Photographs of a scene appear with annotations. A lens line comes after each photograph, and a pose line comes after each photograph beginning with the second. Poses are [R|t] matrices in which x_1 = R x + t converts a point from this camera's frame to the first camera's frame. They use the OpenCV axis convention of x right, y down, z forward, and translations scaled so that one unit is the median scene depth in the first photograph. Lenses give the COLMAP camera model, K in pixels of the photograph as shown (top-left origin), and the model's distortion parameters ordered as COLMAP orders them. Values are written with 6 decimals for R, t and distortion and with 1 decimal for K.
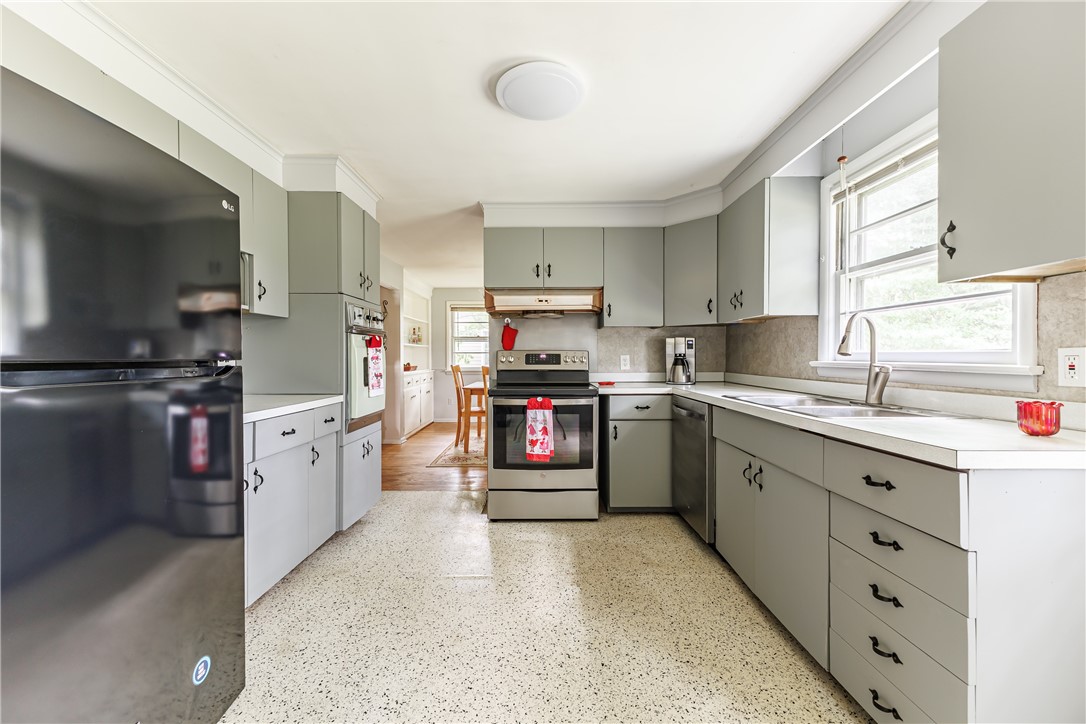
lens RADIAL K [[421.3, 0, 539.2], [0, 421.3, 359.2], [0, 0, 1]] dist [0.001417, -0.000056]
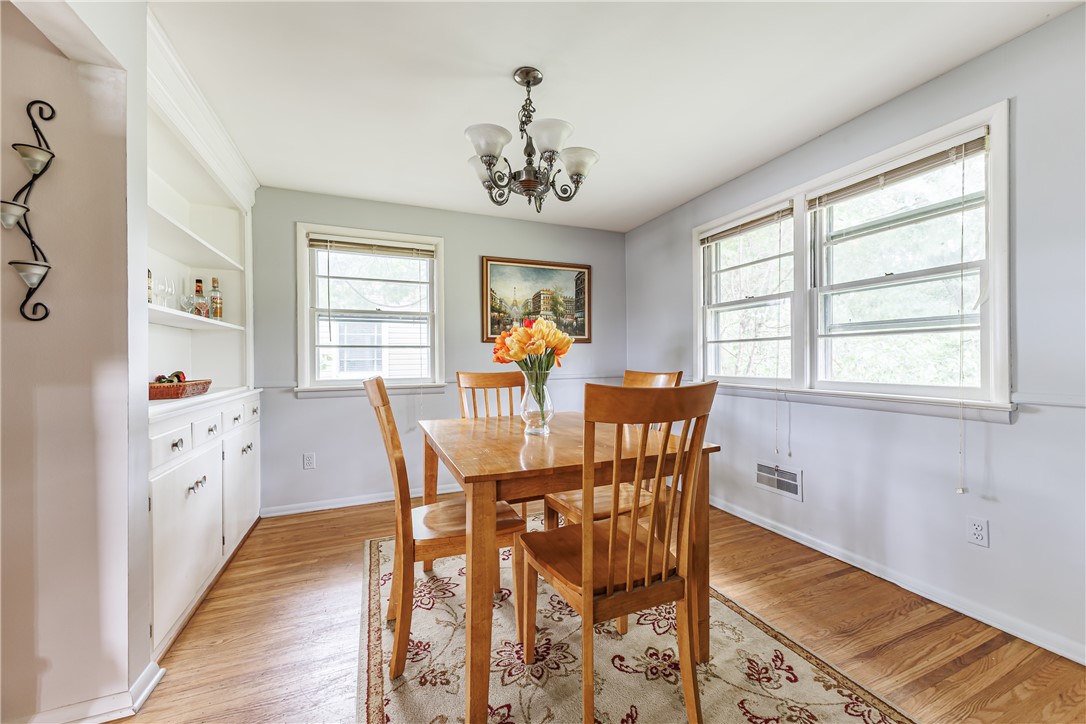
lens RADIAL K [[421.3, 0, 552.3], [0, 421.3, 363.0], [0, 0, 1]] dist [0.001417, -0.000056]
pose [[0.917605, 0.000367, 0.397493, -0.159024], [0.001320, 0.999991, -0.003970, 0.003099], [-0.397491, 0.004168, 0.917597, 0.536173]]
